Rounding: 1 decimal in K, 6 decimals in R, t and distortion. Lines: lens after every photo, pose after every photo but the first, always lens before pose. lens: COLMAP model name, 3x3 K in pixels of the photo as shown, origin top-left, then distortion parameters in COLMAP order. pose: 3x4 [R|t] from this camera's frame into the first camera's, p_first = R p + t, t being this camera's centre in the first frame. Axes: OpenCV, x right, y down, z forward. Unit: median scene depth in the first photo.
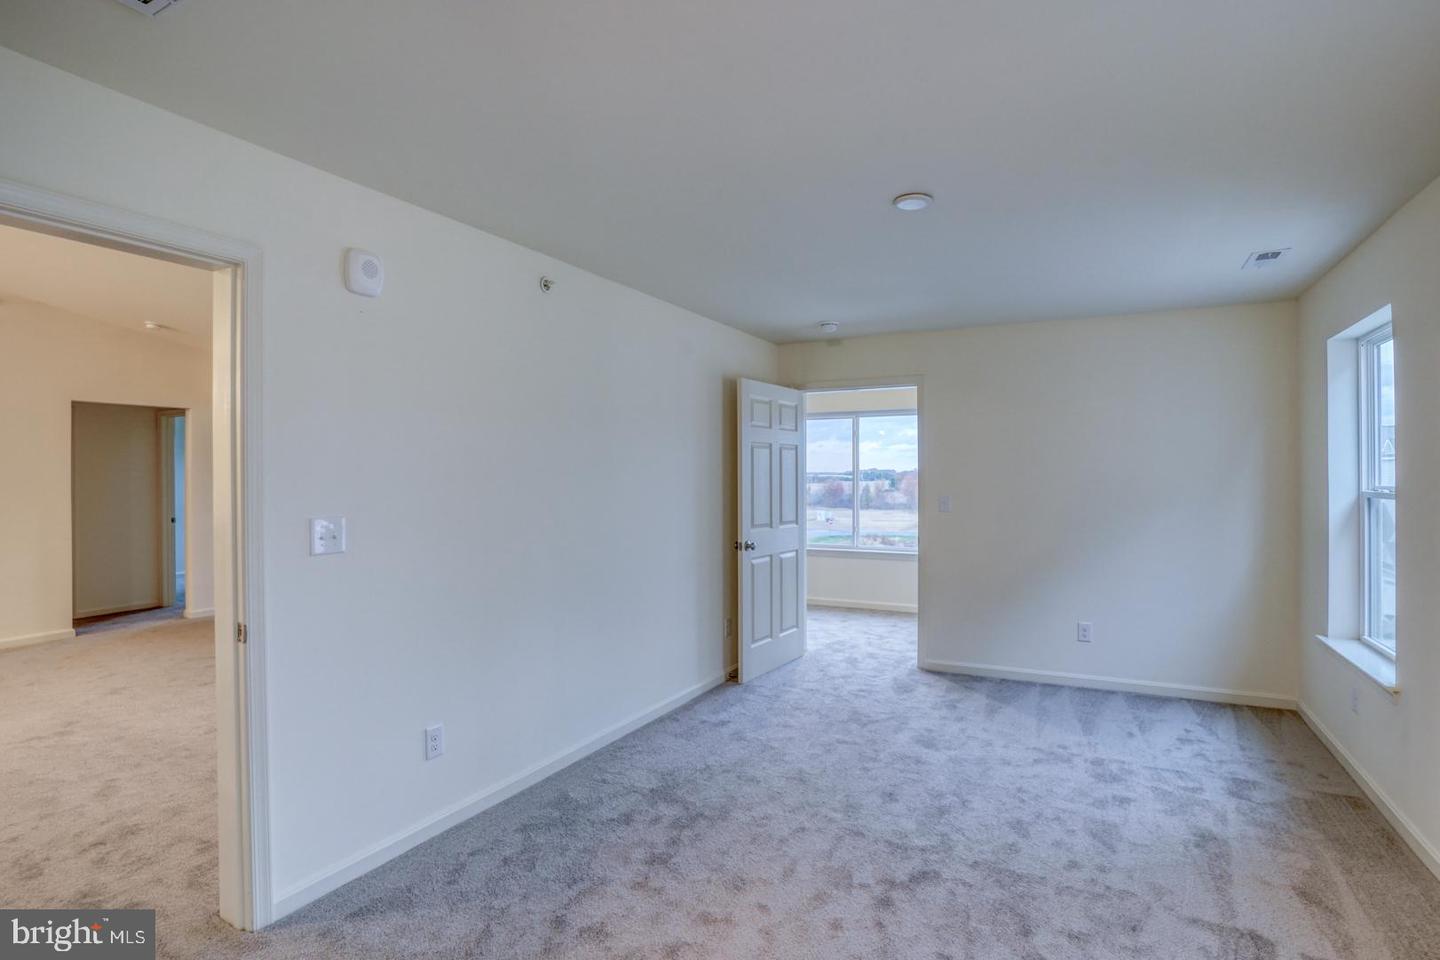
lens RADIAL K [[711.5, 0, 728.6], [0, 711.5, 481.1], [0, 0, 1]] dist [-0.042909, 0.014933]
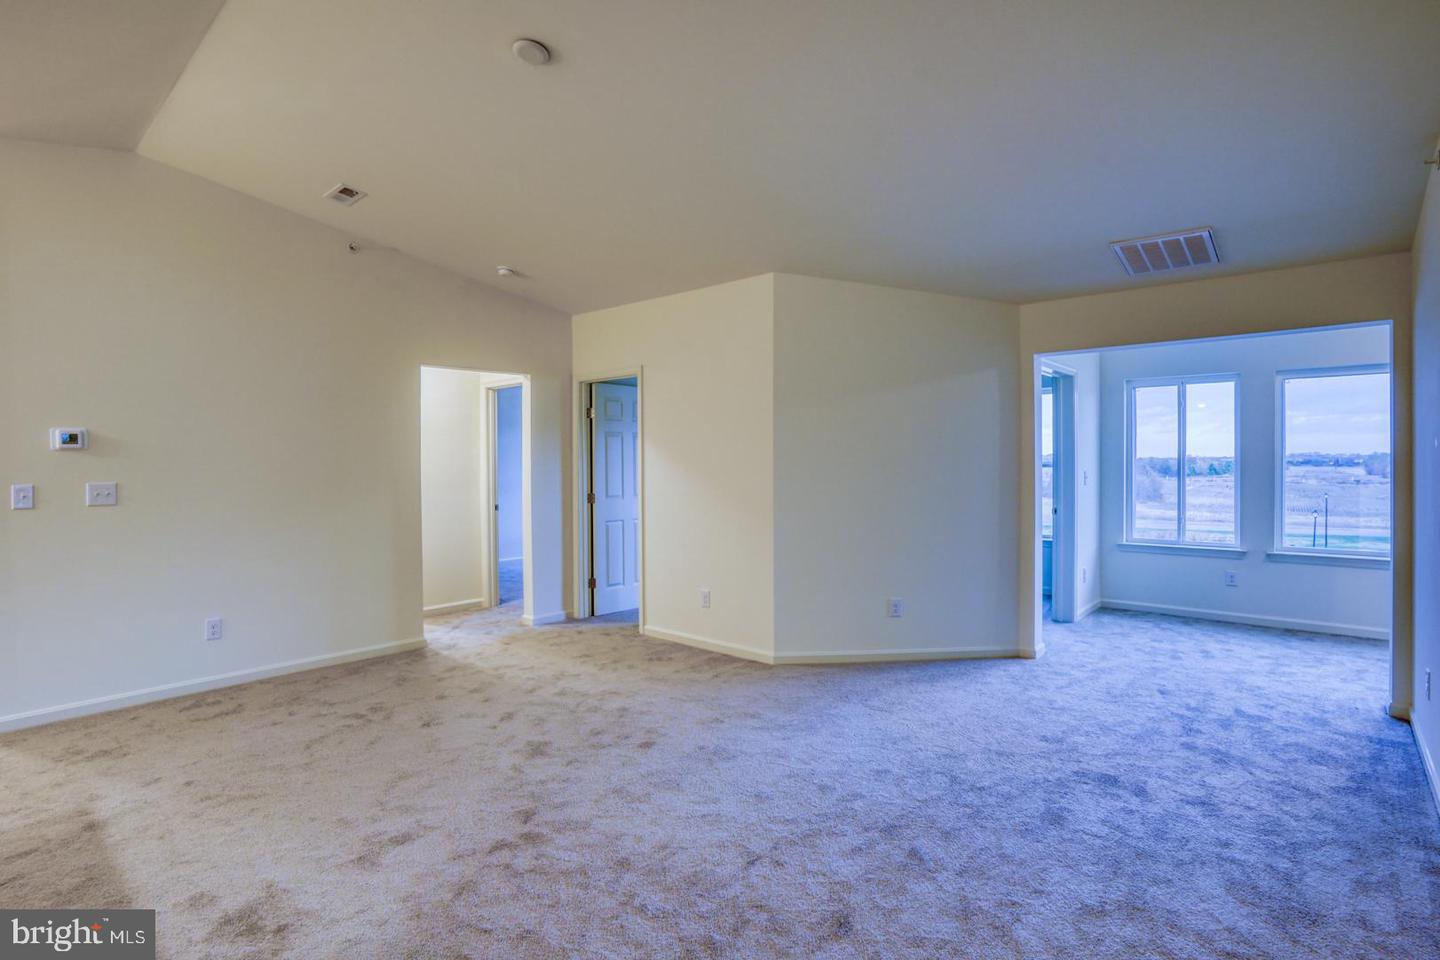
lens RADIAL K [[718.6, 0, 720.0], [0, 718.6, 480.0], [0, 0, 1]] dist [-0.067622, 0.027536]
pose [[0.974275, 0.001531, -0.225359, -0.248611], [0.003470, 0.999756, 0.021797, 0.001999], [0.225337, -0.022018, 0.974032, 0.151159]]
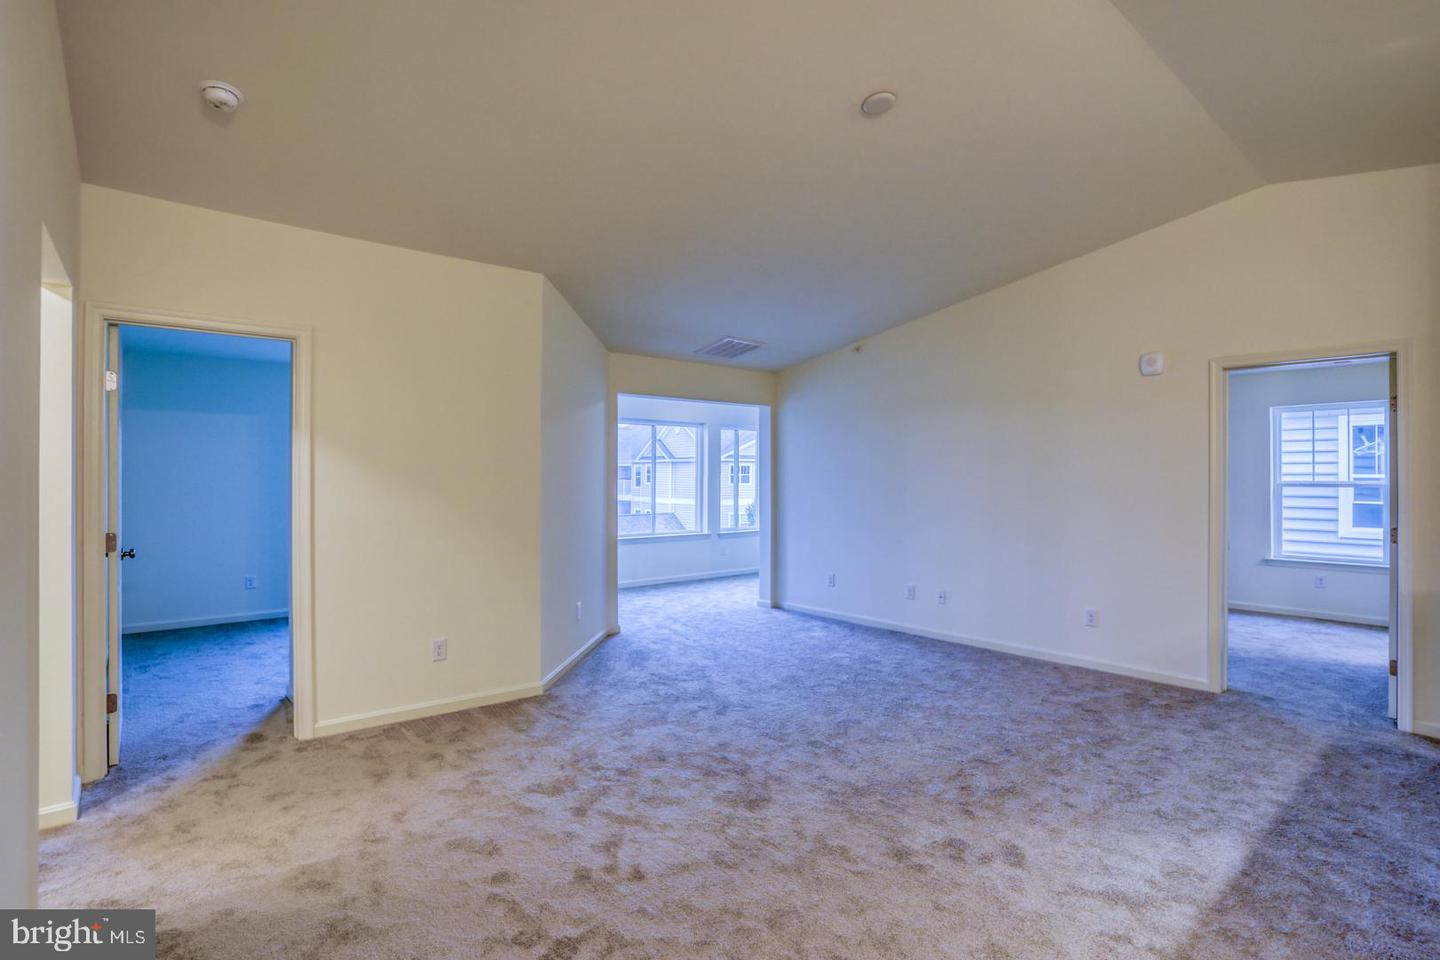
lens RADIAL K [[711.5, 0, 728.6], [0, 711.5, 481.1], [0, 0, 1]] dist [-0.042909, 0.014933]
pose [[0.368208, 0.002169, 0.929741, -1.350001], [0.001776, 0.999994, -0.003036, 0.011817], [-0.929742, 0.002769, 0.368202, 0.665697]]
